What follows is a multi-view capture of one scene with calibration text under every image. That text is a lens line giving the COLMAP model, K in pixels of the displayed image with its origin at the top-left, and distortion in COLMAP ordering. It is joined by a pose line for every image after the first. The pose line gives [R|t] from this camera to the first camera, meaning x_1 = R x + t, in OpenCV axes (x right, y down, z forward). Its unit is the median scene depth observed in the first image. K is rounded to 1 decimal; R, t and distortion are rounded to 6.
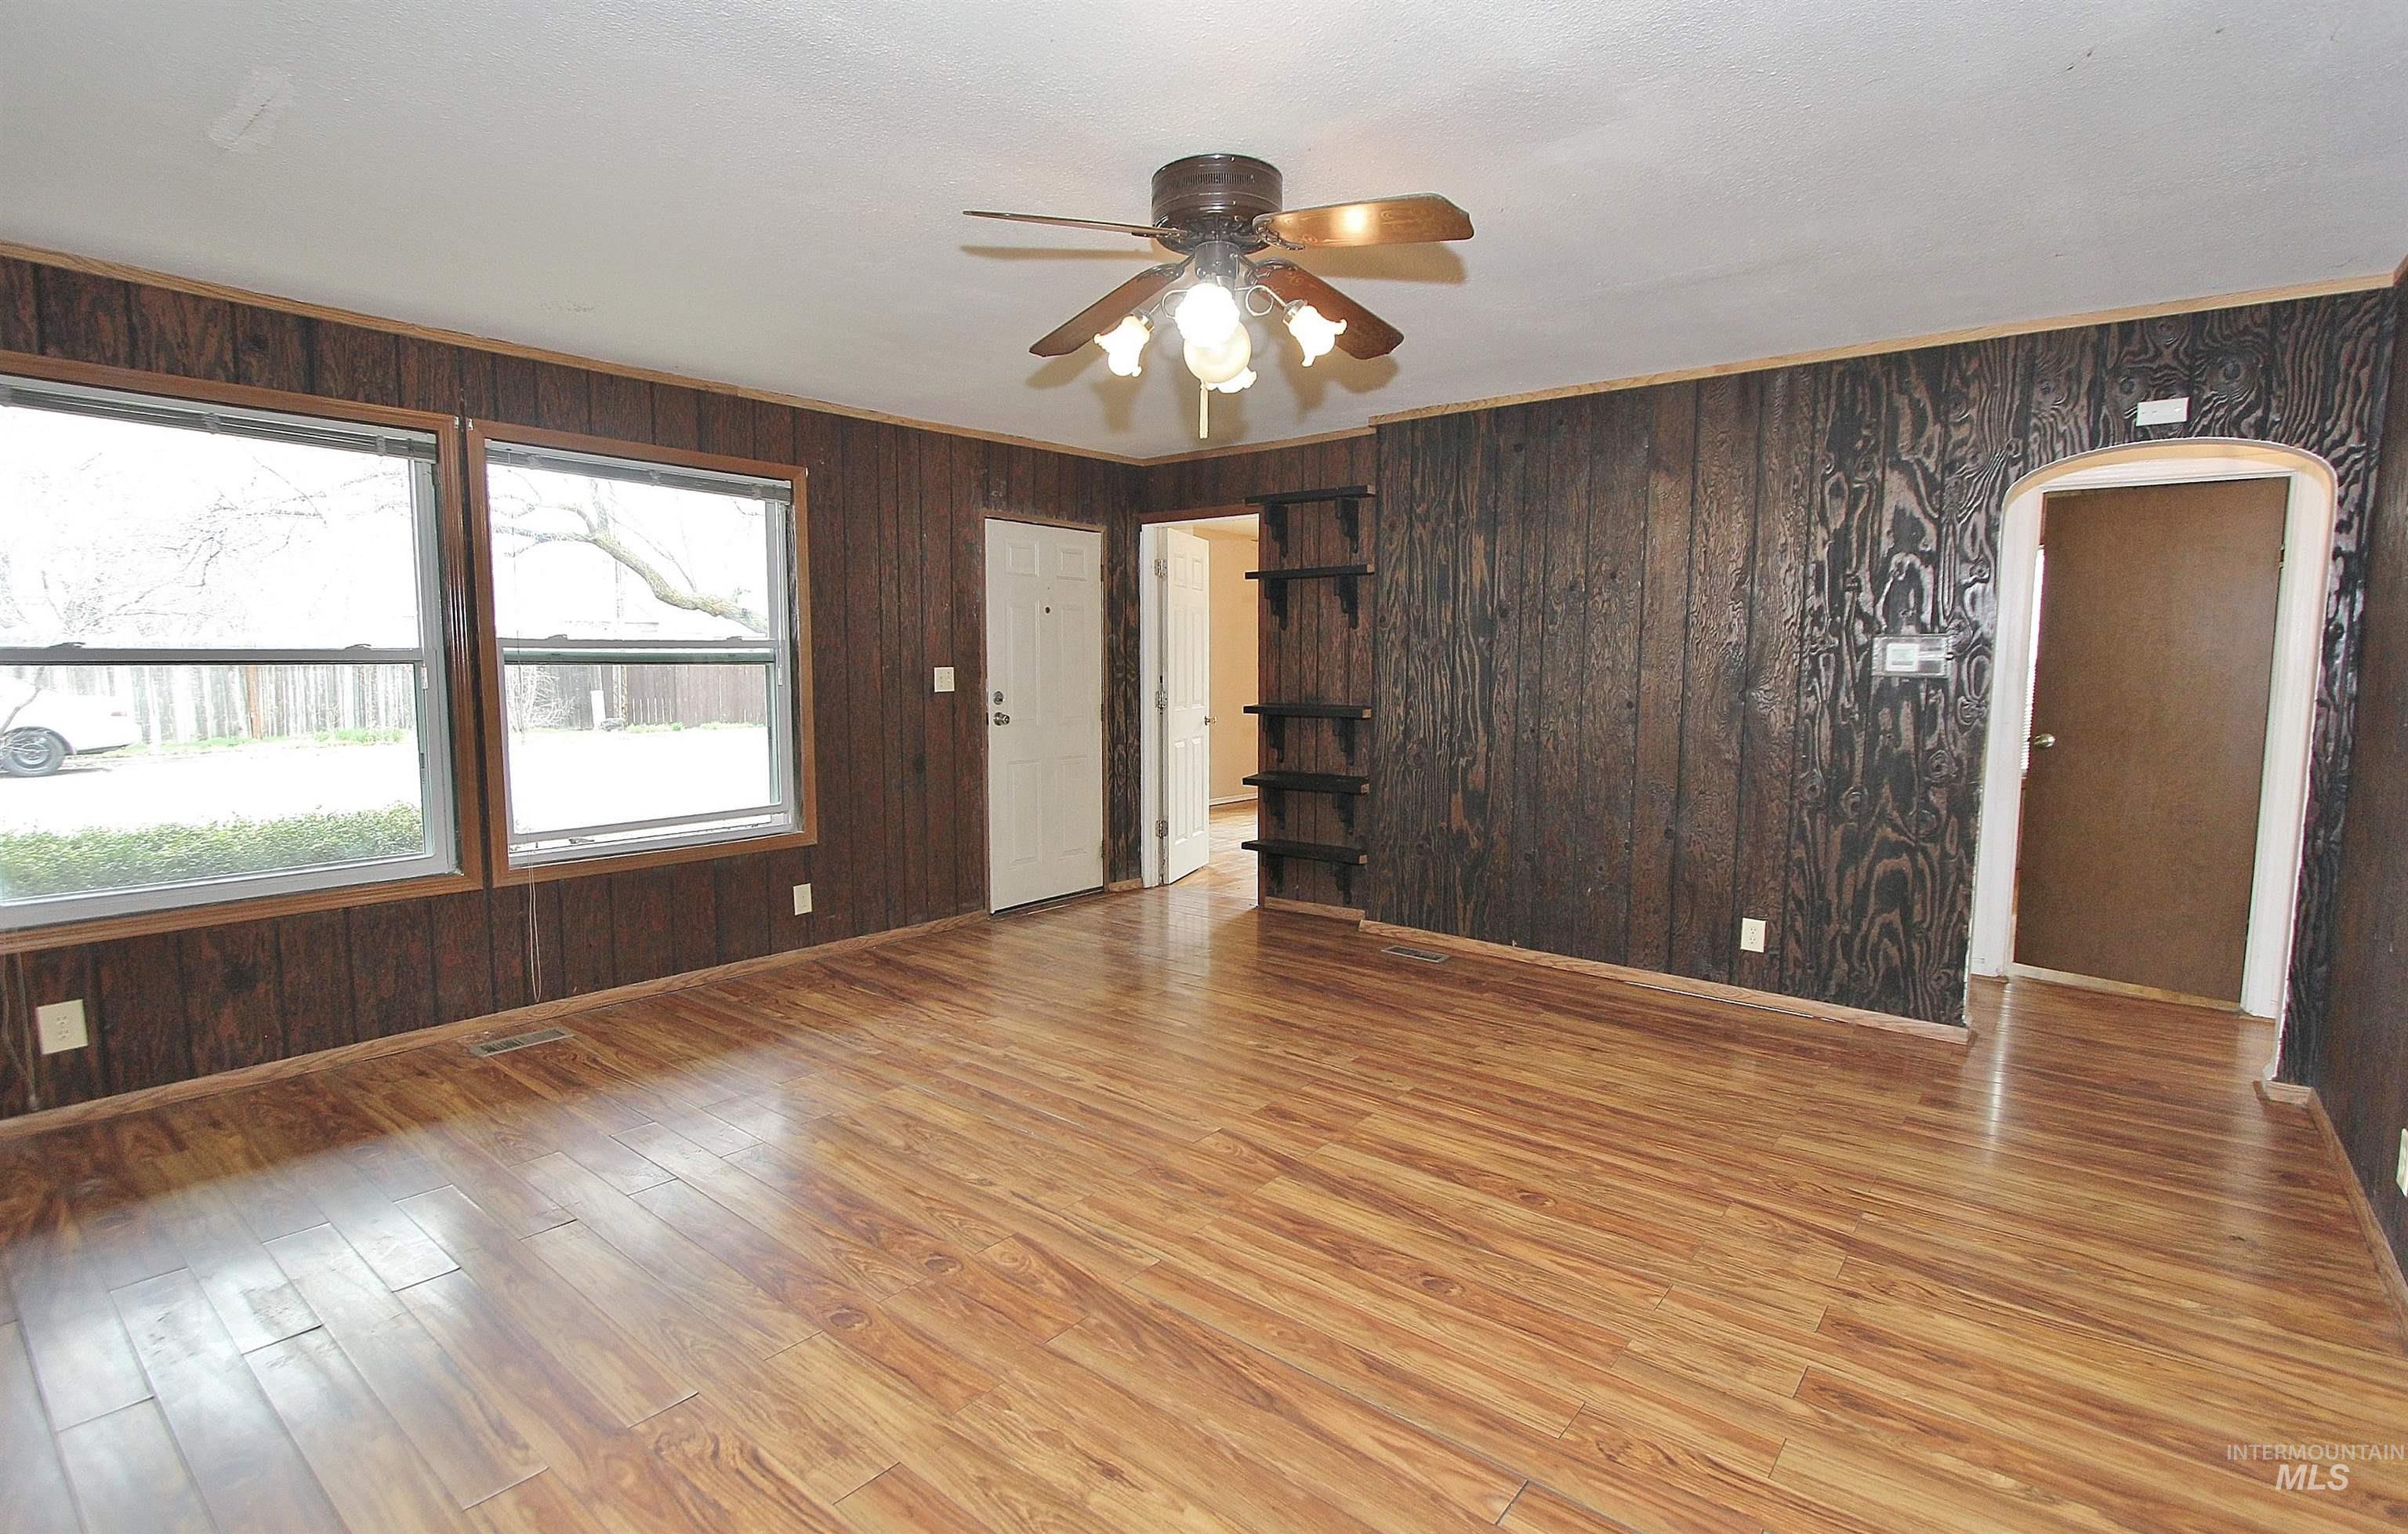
lens RADIAL K [[1132.8, 0, 1188.8], [0, 1132.8, 773.6], [0, 0, 1]] dist [-0.015705, 0.001190]
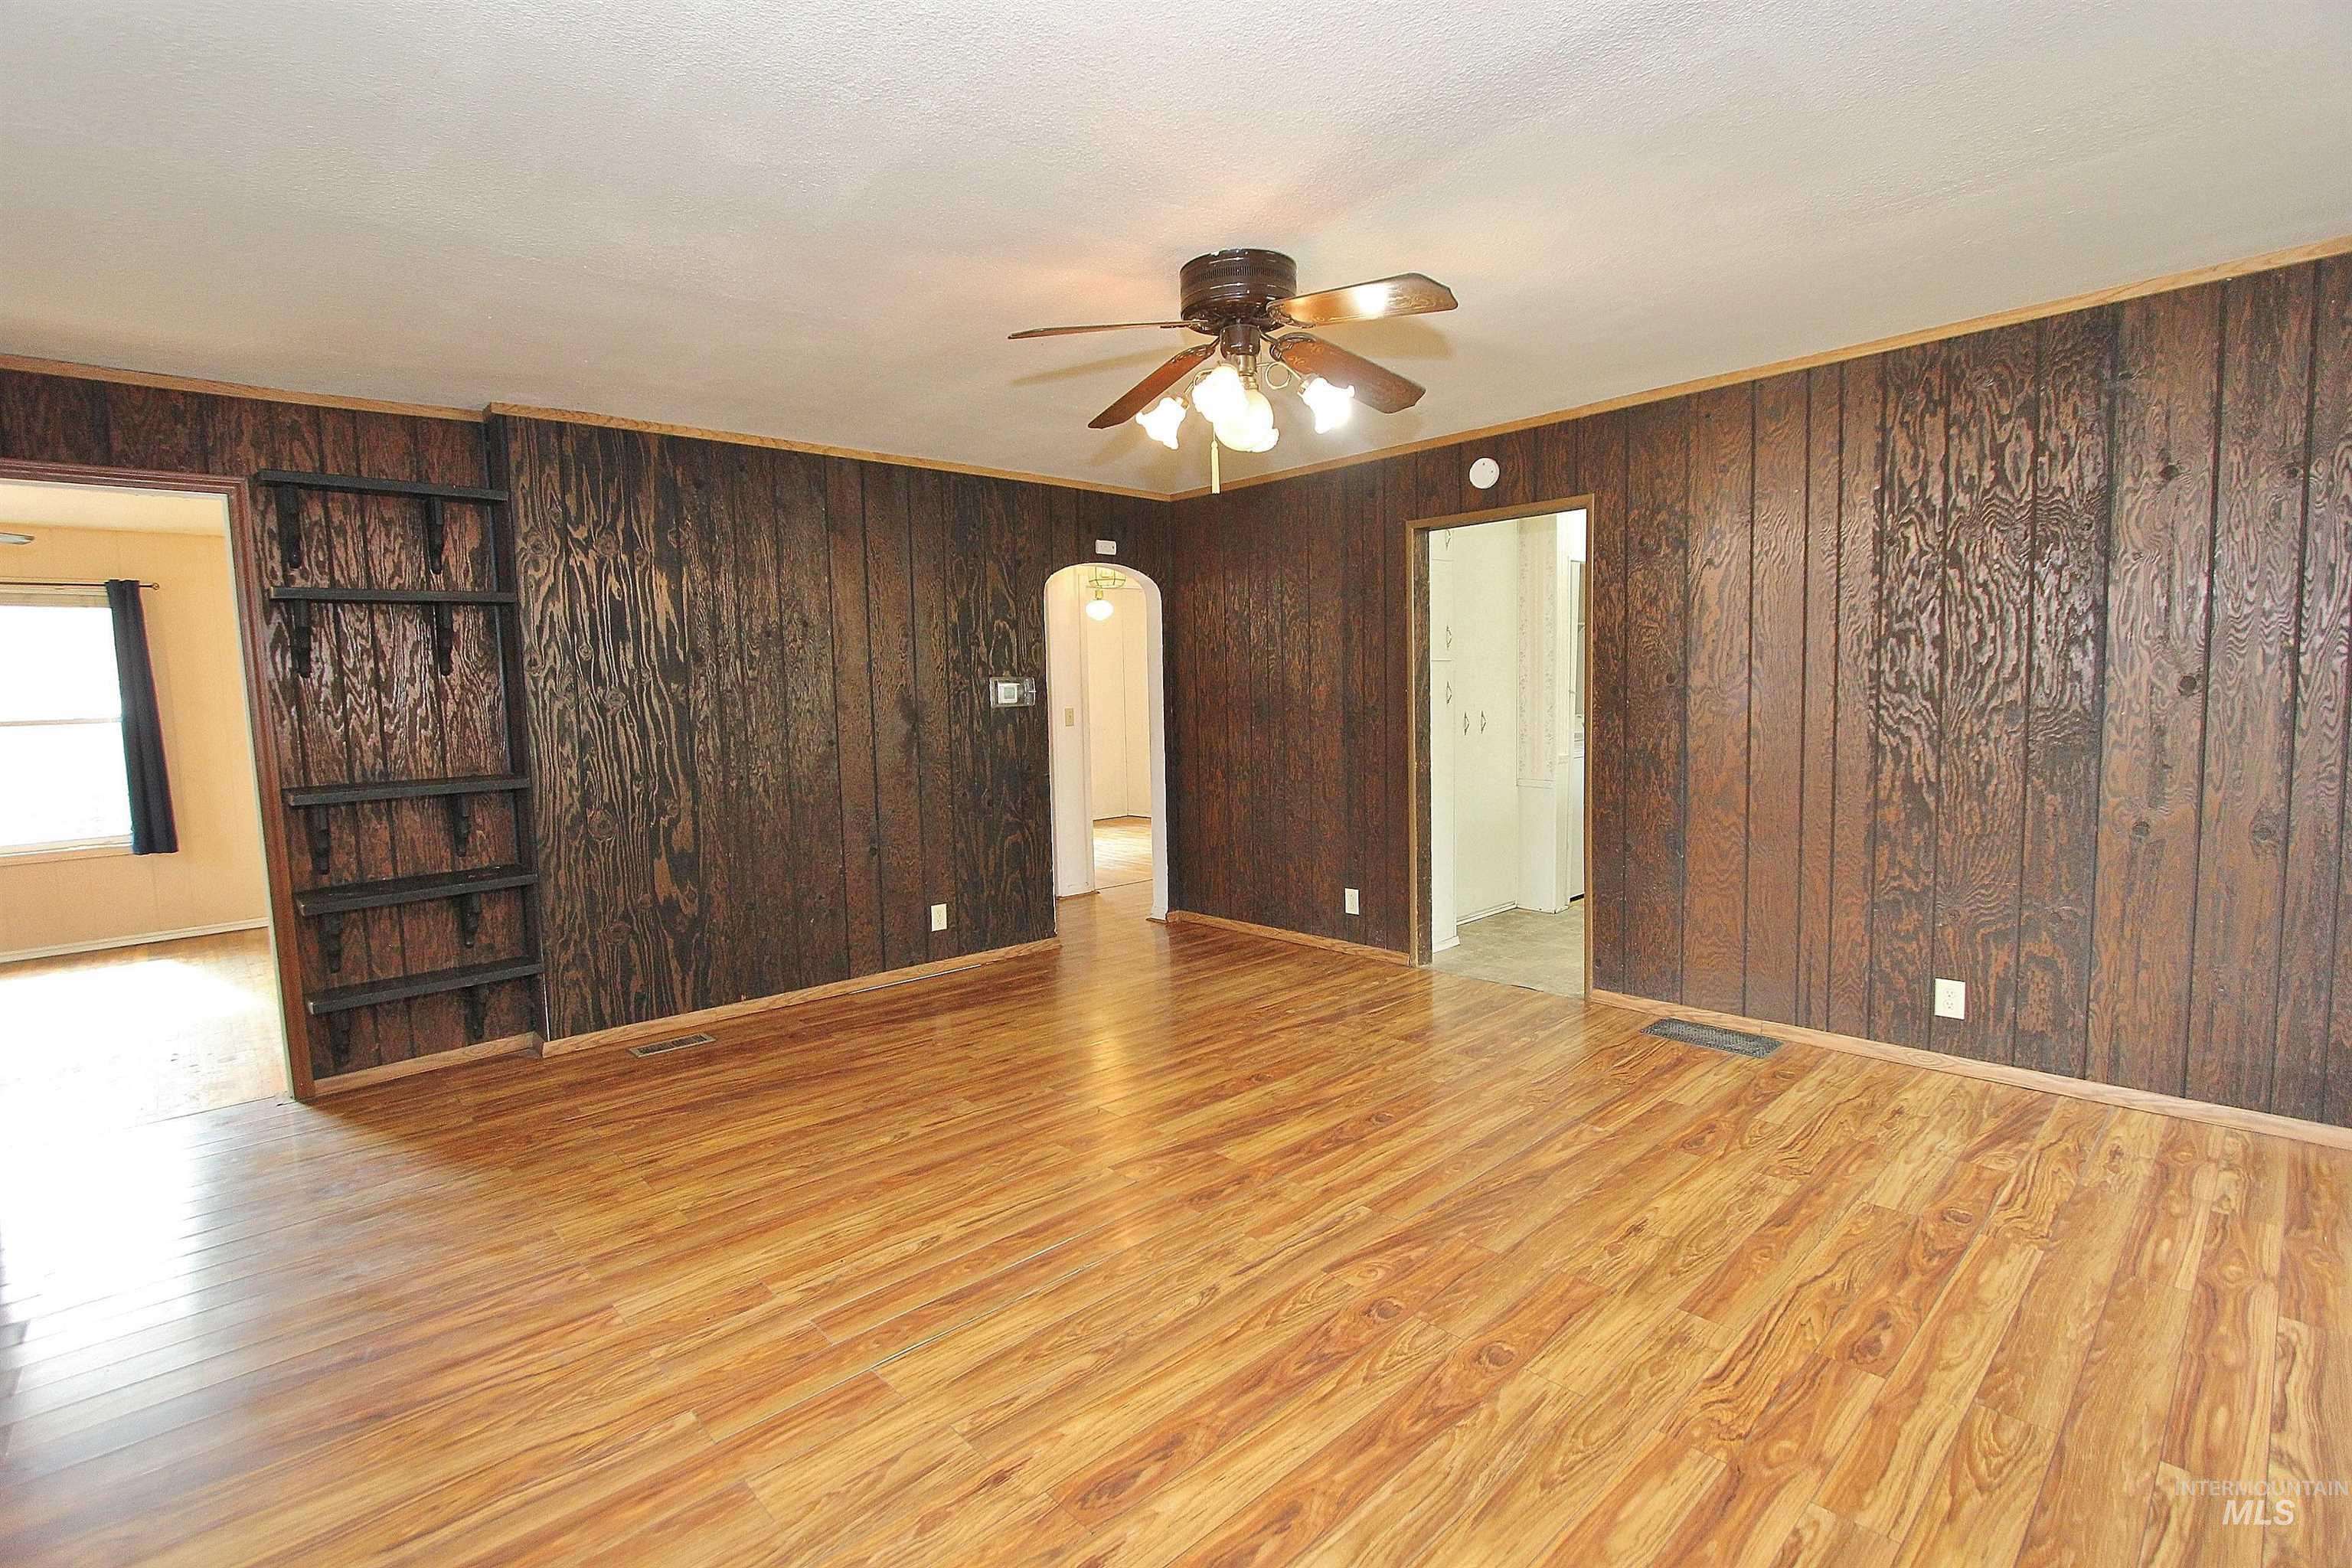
lens RADIAL K [[1085.6, 0, 1151.8], [0, 1085.6, 785.7], [0, 0, 1]] dist [-0.016804, 0.002975]
pose [[0.146170, -0.098666, 0.984327, -0.709881], [0.128953, 0.988424, 0.079928, -0.074438], [-0.980819, 0.115249, 0.157201, 0.626400]]
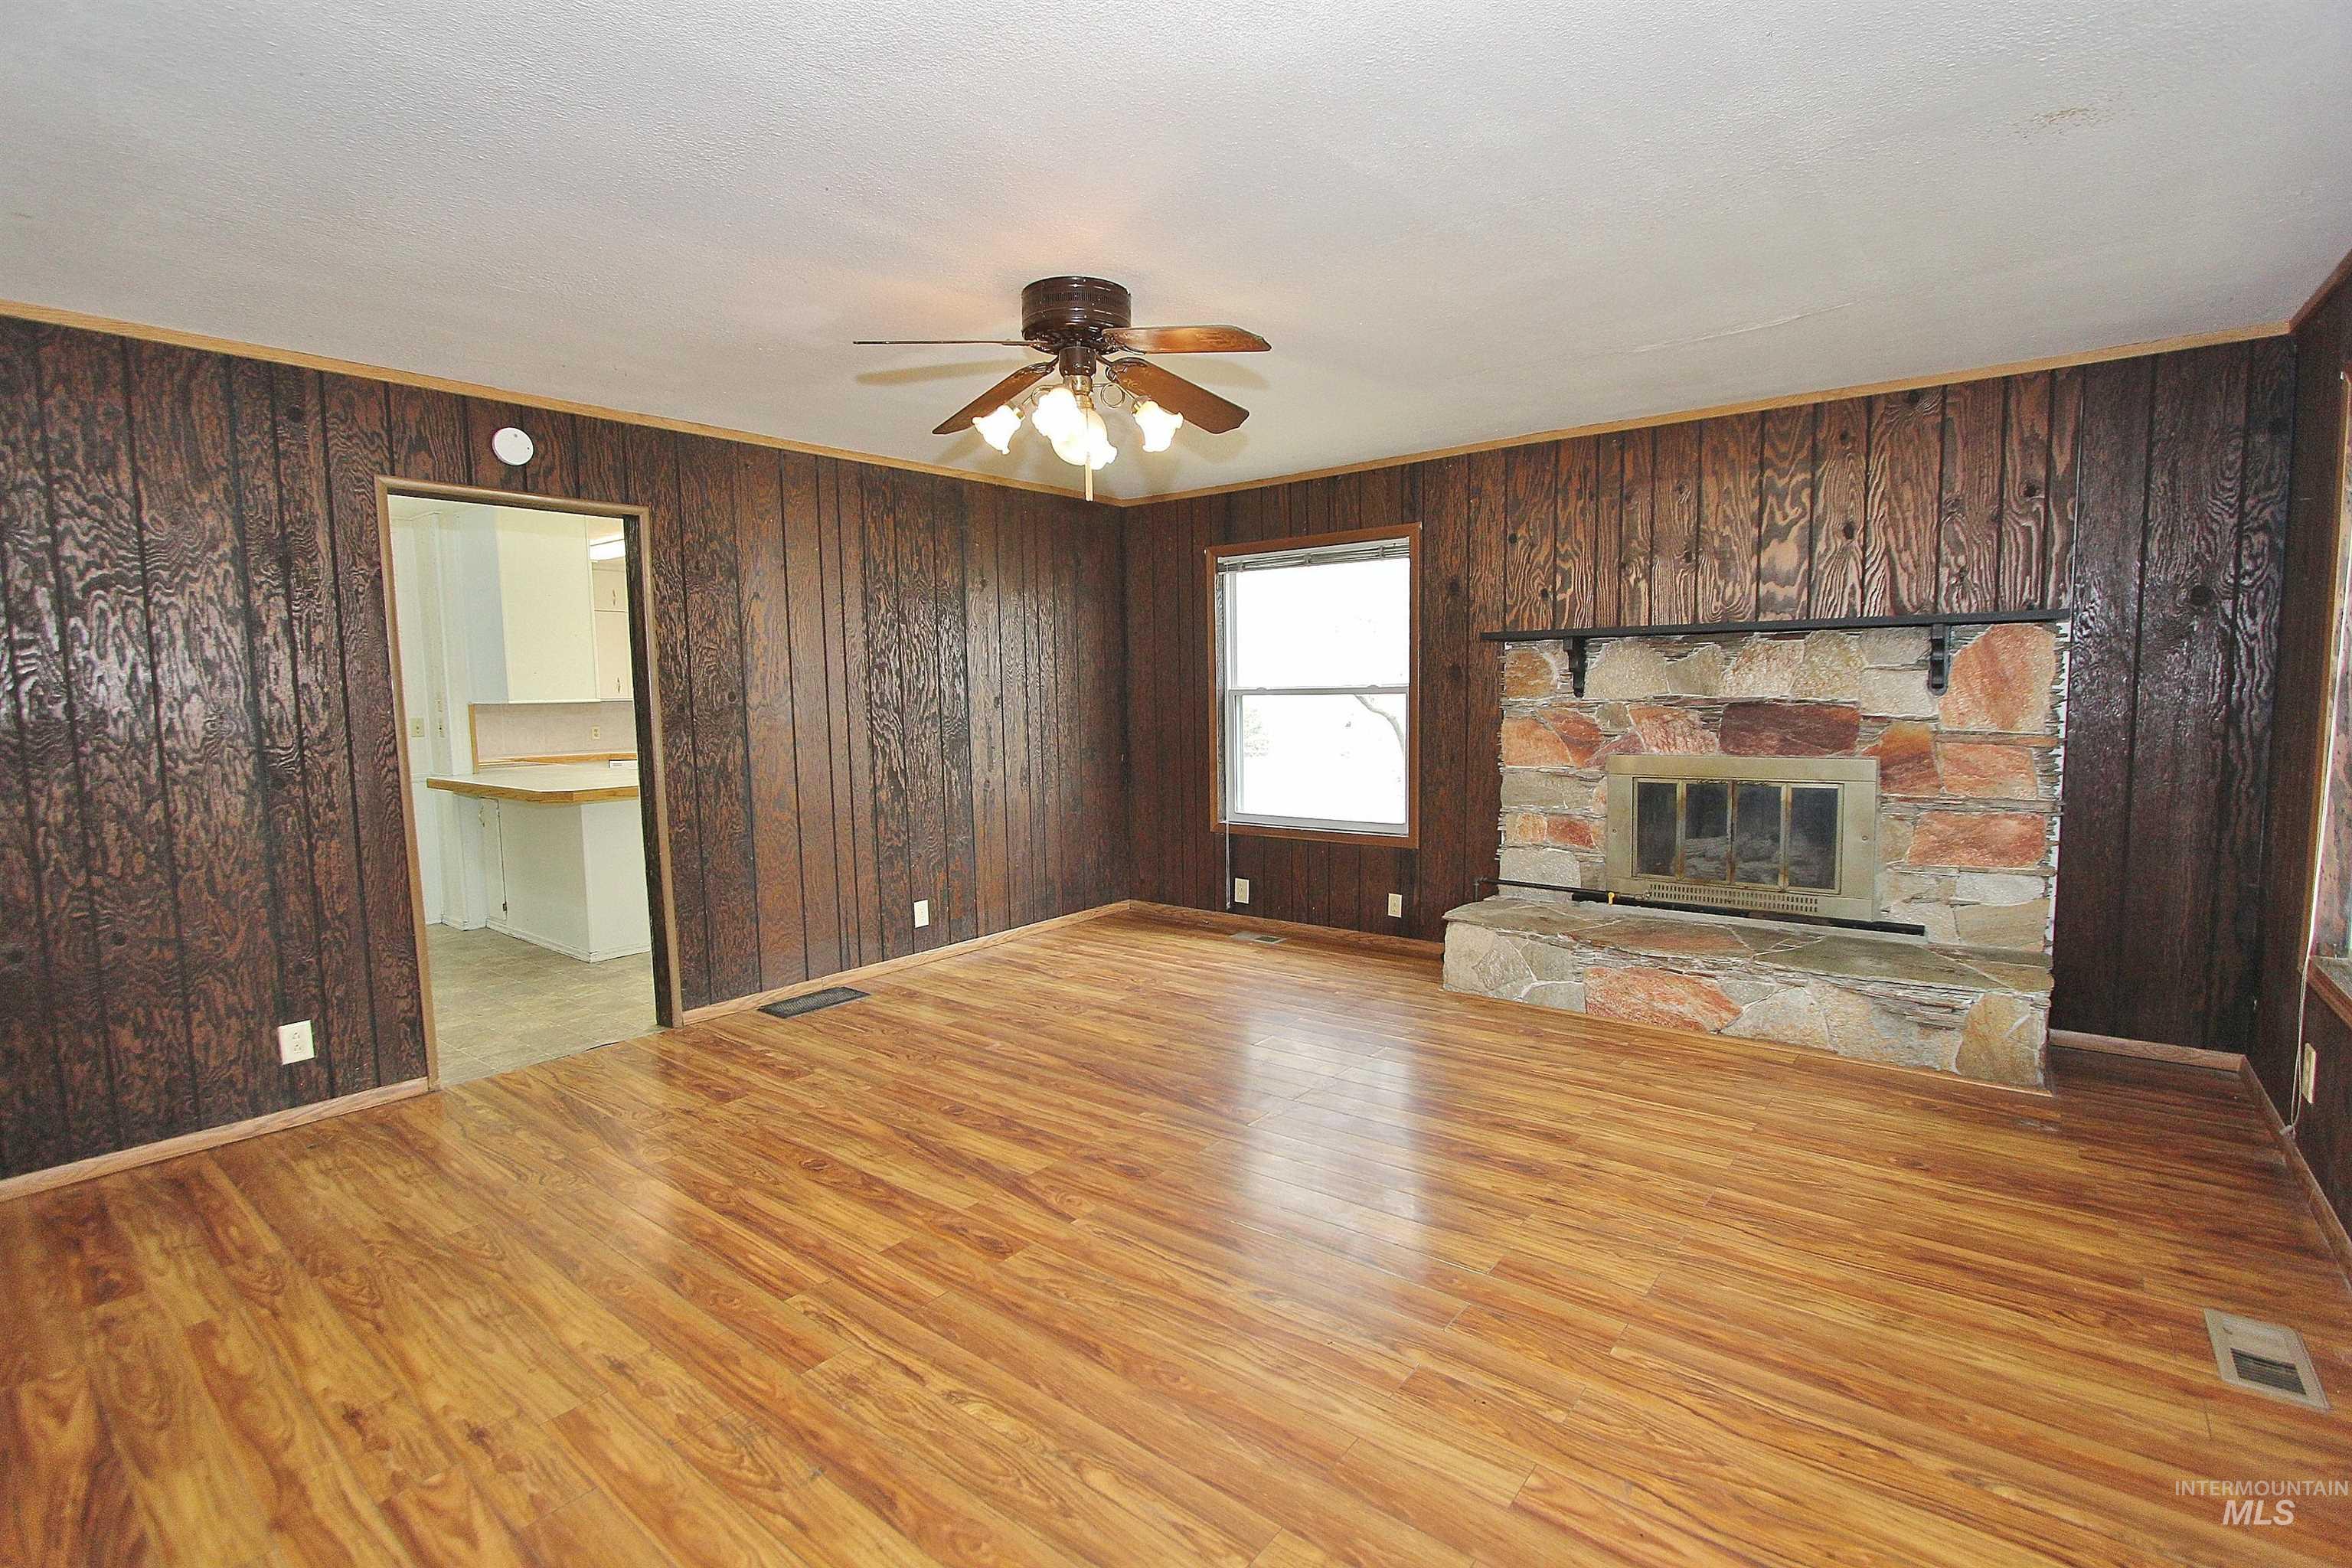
lens RADIAL K [[1085.6, 0, 1177.7], [0, 1085.6, 787.8], [0, 0, 1]] dist [-0.016804, 0.002975]
pose [[-0.999849, 0.012532, -0.012075, -0.040227], [0.009971, 0.981208, 0.192696, -0.150453], [0.014263, 0.192546, -0.981184, 1.436384]]
